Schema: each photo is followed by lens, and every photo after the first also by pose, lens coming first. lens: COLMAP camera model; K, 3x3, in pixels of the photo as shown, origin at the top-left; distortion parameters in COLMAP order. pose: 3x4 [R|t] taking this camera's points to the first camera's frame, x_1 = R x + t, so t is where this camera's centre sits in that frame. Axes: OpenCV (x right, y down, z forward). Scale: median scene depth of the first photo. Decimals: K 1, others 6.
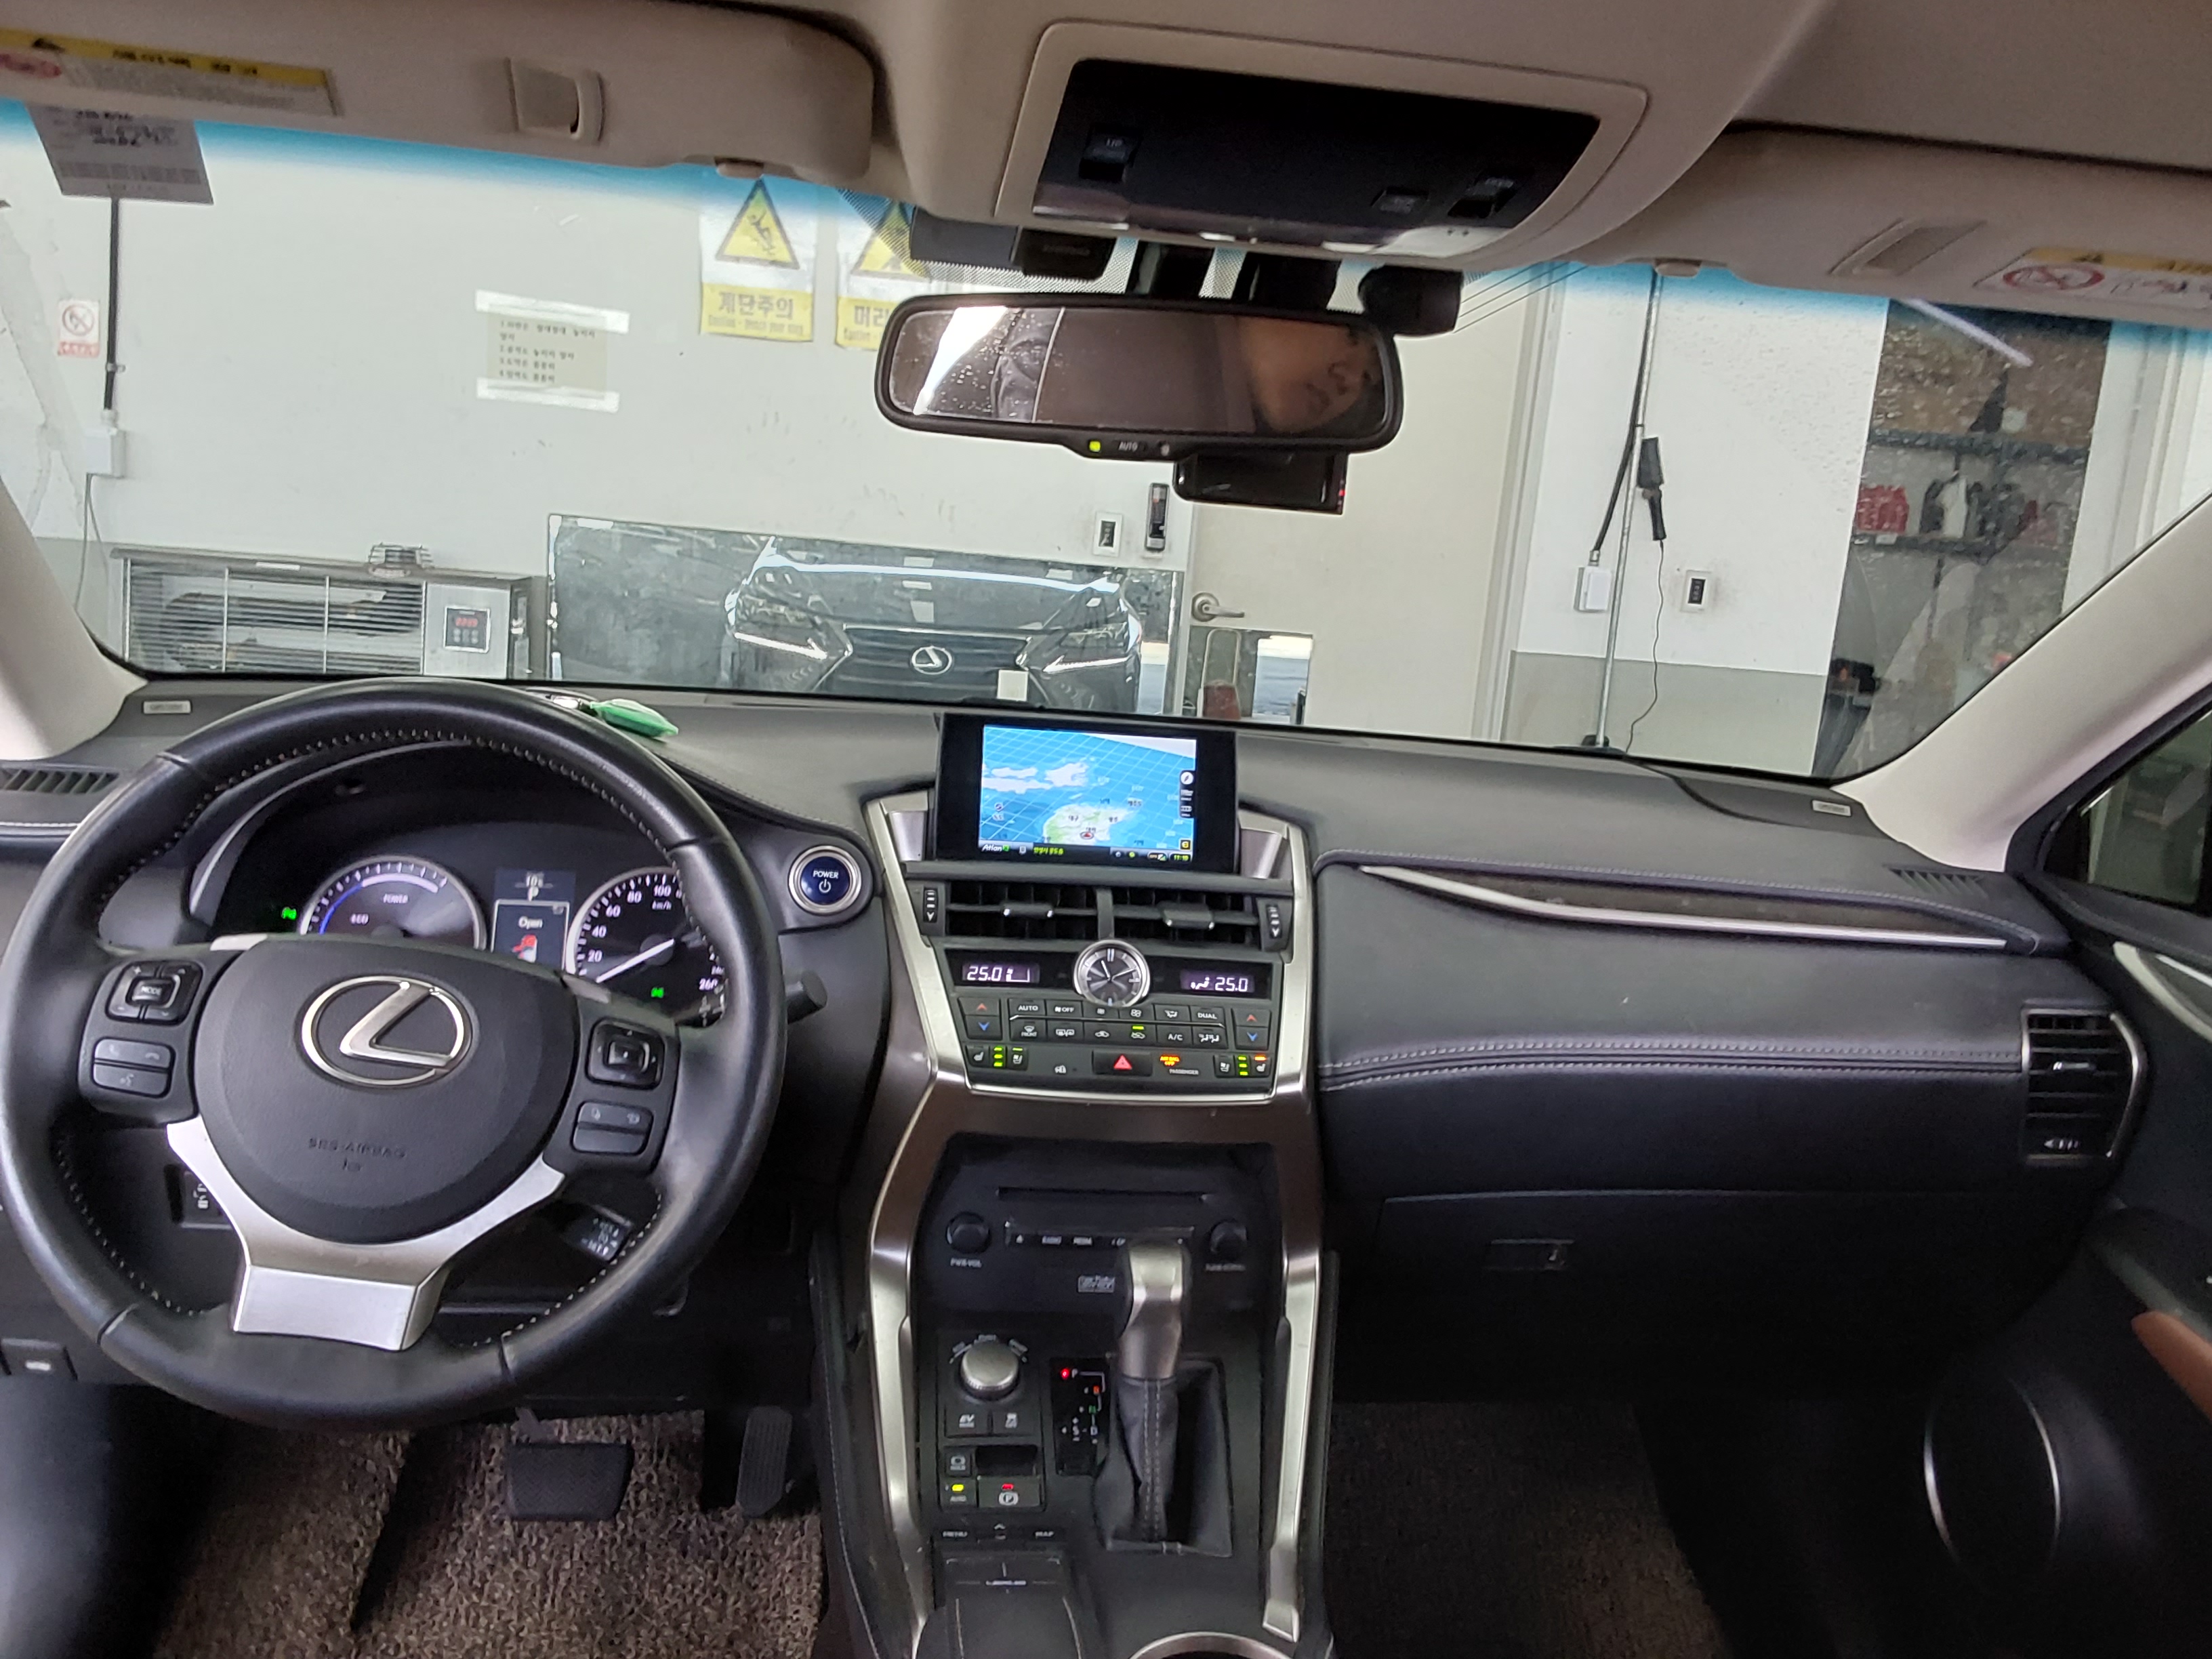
lens RADIAL K [[1797.7, 0, 1106.0], [0, 1797.7, 829.5], [0, 0, 1]] dist [0.073937, 0.003054]
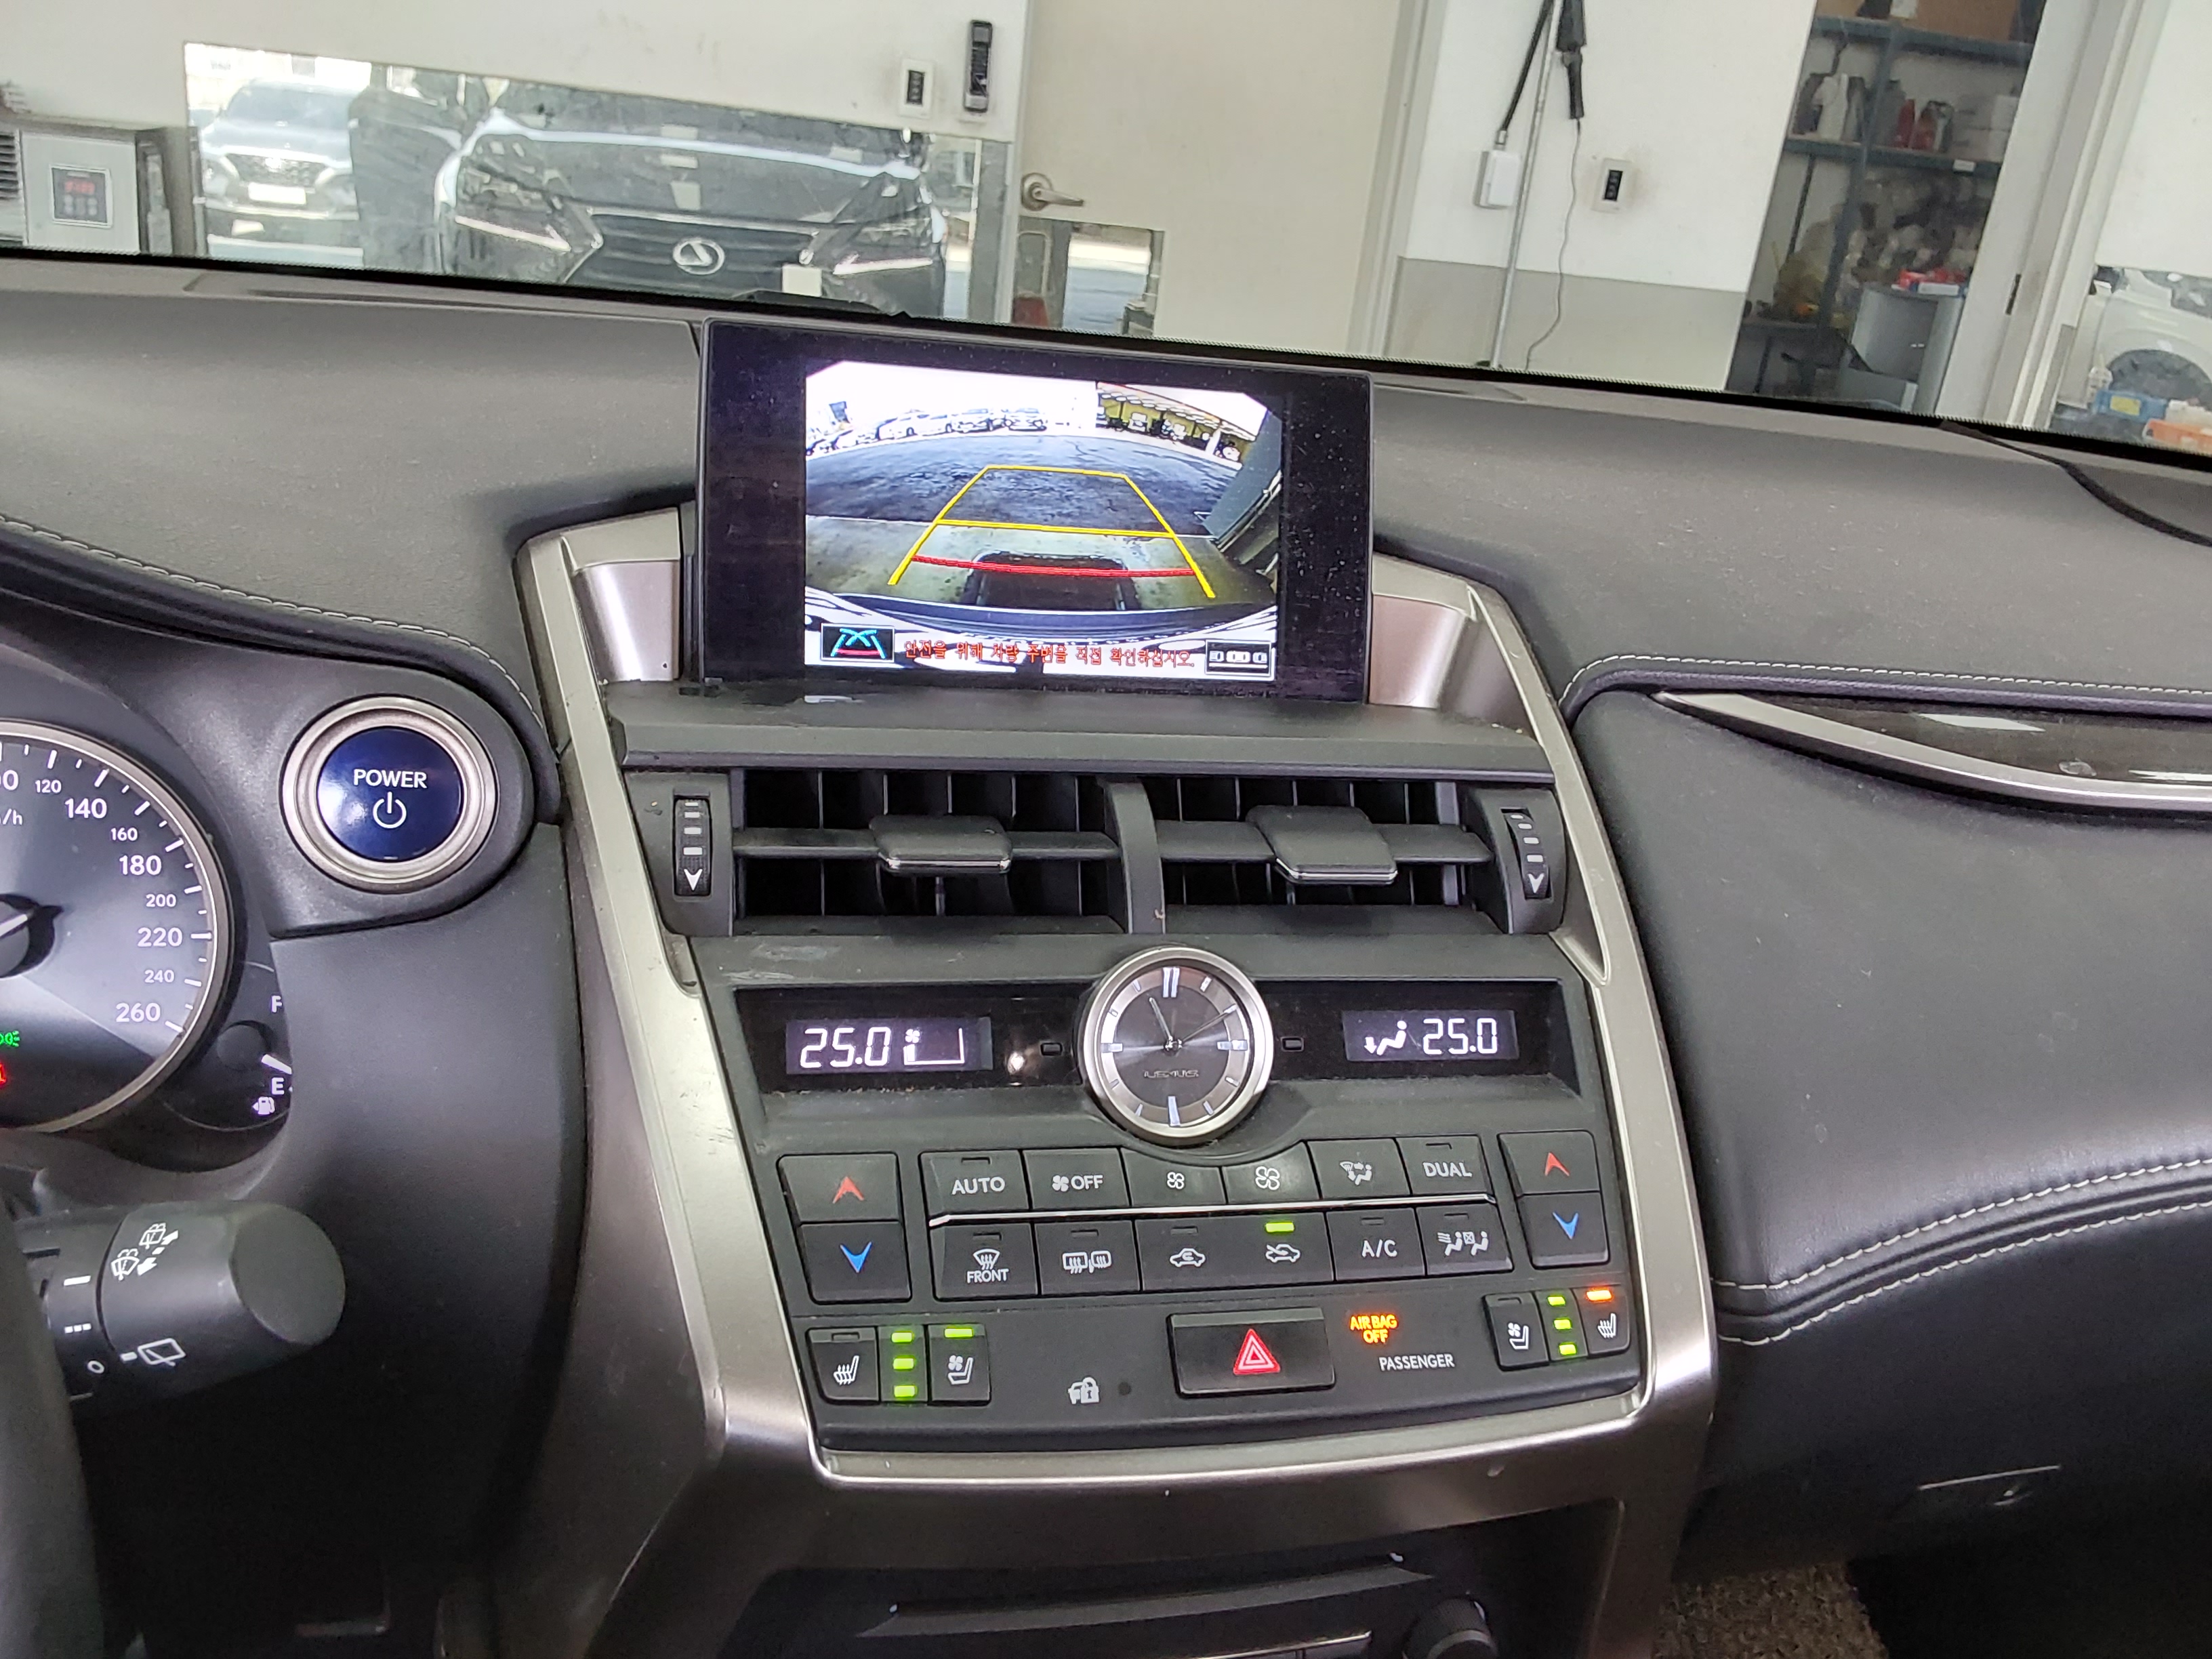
lens RADIAL K [[1817.3, 0, 1100.3], [0, 1817.3, 864.0], [0, 0, 1]] dist [0.146893, -0.220998]
pose [[0.994022, -0.014987, 0.108144, -0.047193], [-0.008825, 0.976262, 0.216412, -0.034717], [-0.108821, -0.216073, 0.970294, 0.541211]]
